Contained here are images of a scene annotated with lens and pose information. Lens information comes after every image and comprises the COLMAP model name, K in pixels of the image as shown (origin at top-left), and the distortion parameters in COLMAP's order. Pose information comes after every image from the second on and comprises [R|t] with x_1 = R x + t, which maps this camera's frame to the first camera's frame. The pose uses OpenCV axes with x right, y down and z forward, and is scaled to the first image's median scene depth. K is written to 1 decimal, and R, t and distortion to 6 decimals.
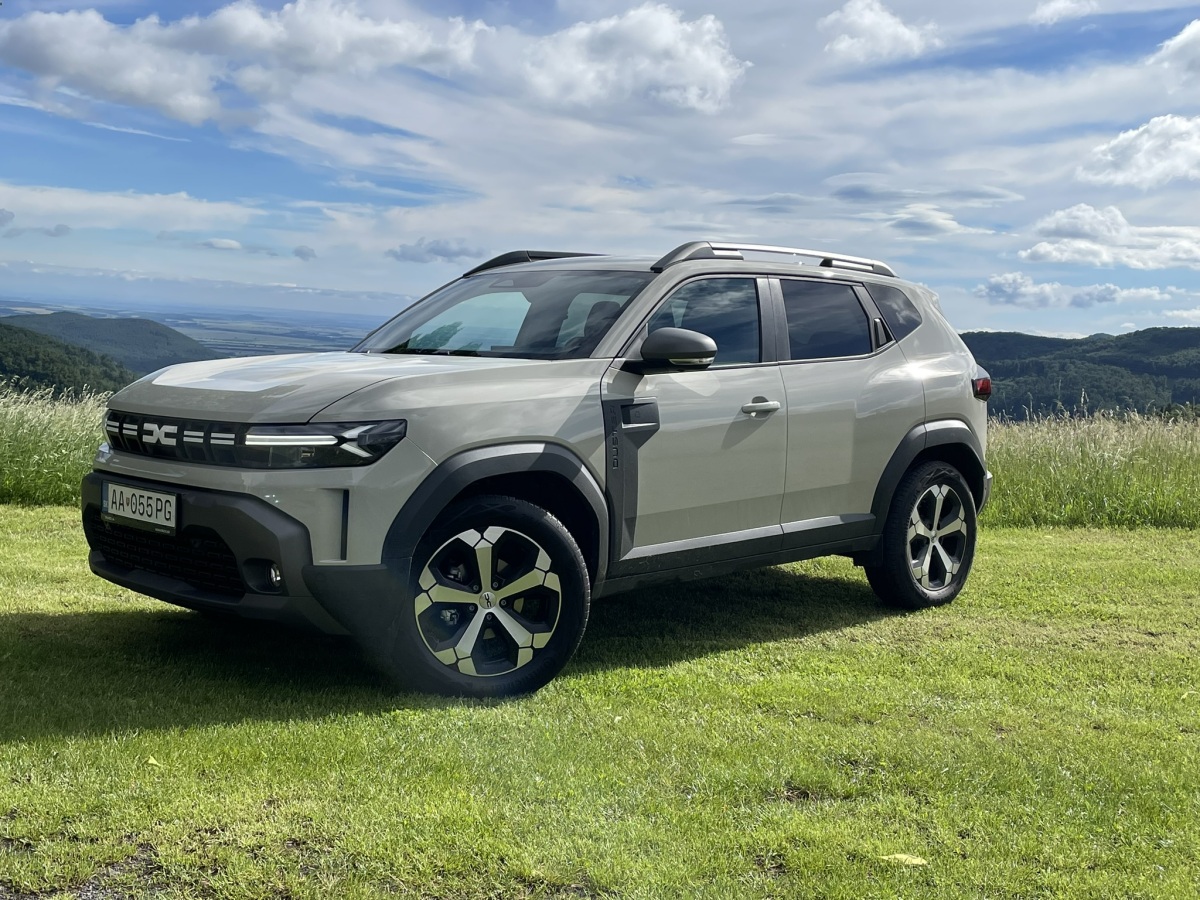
lens RADIAL K [[1339.1, 0, 602.9], [0, 1339.1, 423.8], [0, 0, 1]] dist [0.108557, -0.020858]
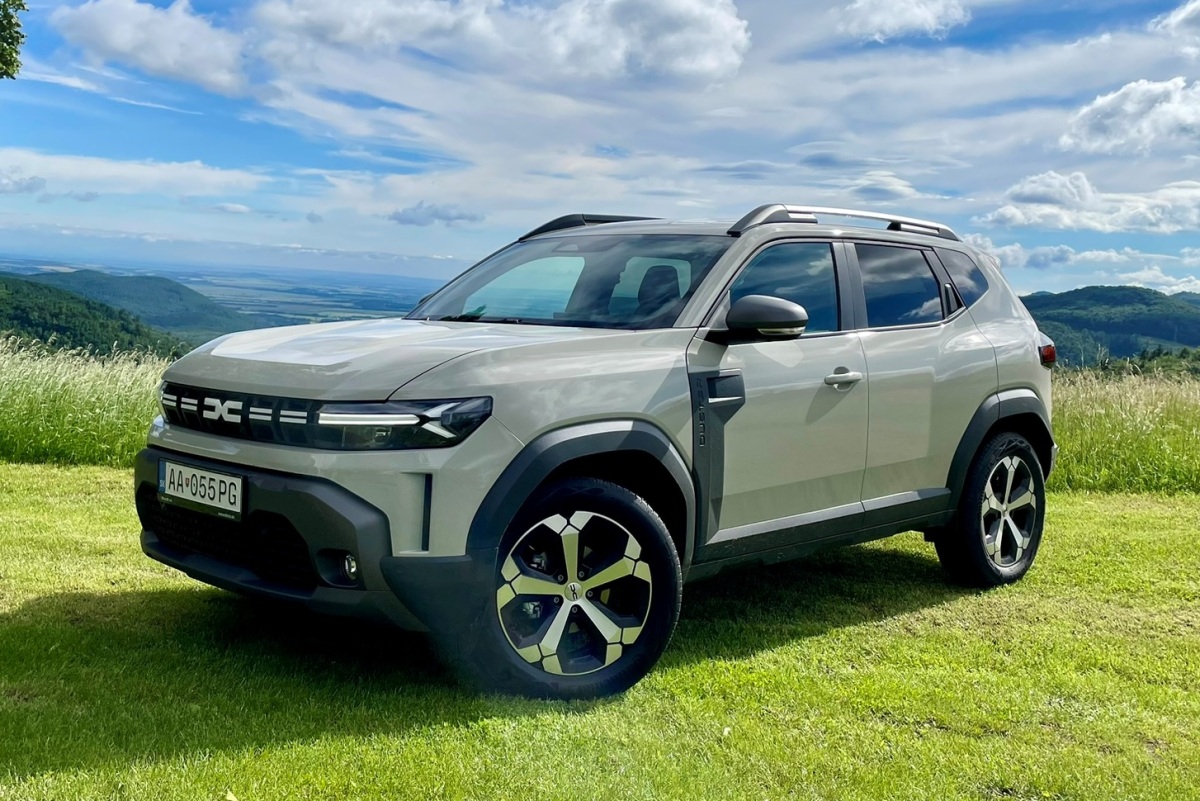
lens RADIAL K [[1238.2, 0, 570.3], [0, 1238.2, 345.5], [0, 0, 1]] dist [0.113226, -0.005796]
pose [[0.999954, 0.002118, -0.009358, -0.067578], [-0.002331, 0.999737, -0.022829, -0.015061], [0.009307, 0.022850, 0.999696, 0.118898]]
